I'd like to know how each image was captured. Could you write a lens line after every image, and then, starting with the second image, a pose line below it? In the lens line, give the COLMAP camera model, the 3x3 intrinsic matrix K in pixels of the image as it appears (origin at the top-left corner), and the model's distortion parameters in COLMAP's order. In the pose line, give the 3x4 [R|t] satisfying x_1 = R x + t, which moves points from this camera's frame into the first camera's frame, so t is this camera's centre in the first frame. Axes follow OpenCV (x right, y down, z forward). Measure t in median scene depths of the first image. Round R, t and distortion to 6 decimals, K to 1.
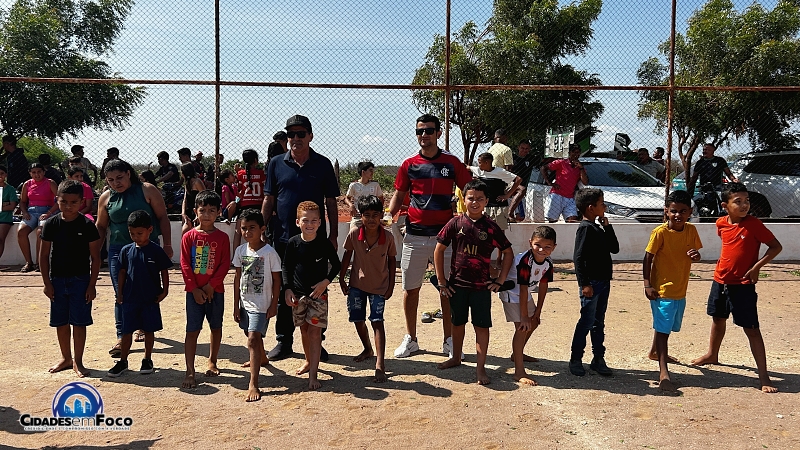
lens RADIAL K [[742.9, 0, 400.0], [0, 742.9, 225.0], [0, 0, 1]] dist [0.007683, 0.003337]
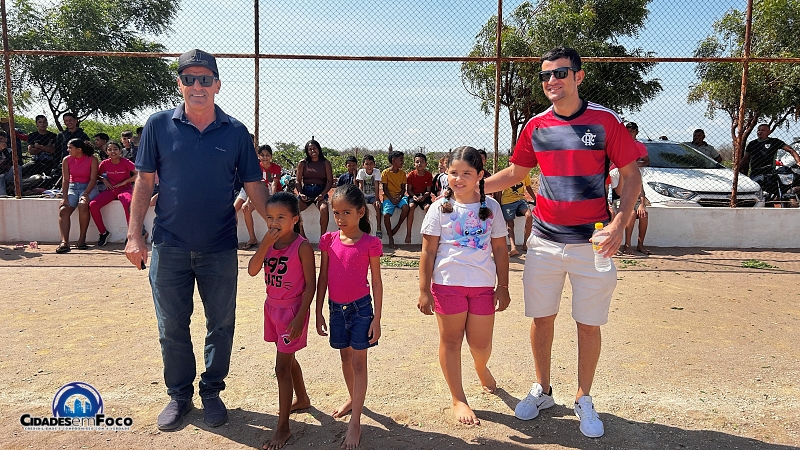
lens RADIAL K [[617.0, 0, 400.0], [0, 617.0, 225.0], [0, 0, 1]] dist [0.003949, 0.007429]
pose [[0.996538, 0.015847, -0.081617, 0.006741], [-0.012624, 0.999126, 0.039852, -0.006463], [0.082178, -0.038684, 0.995867, 0.196332]]
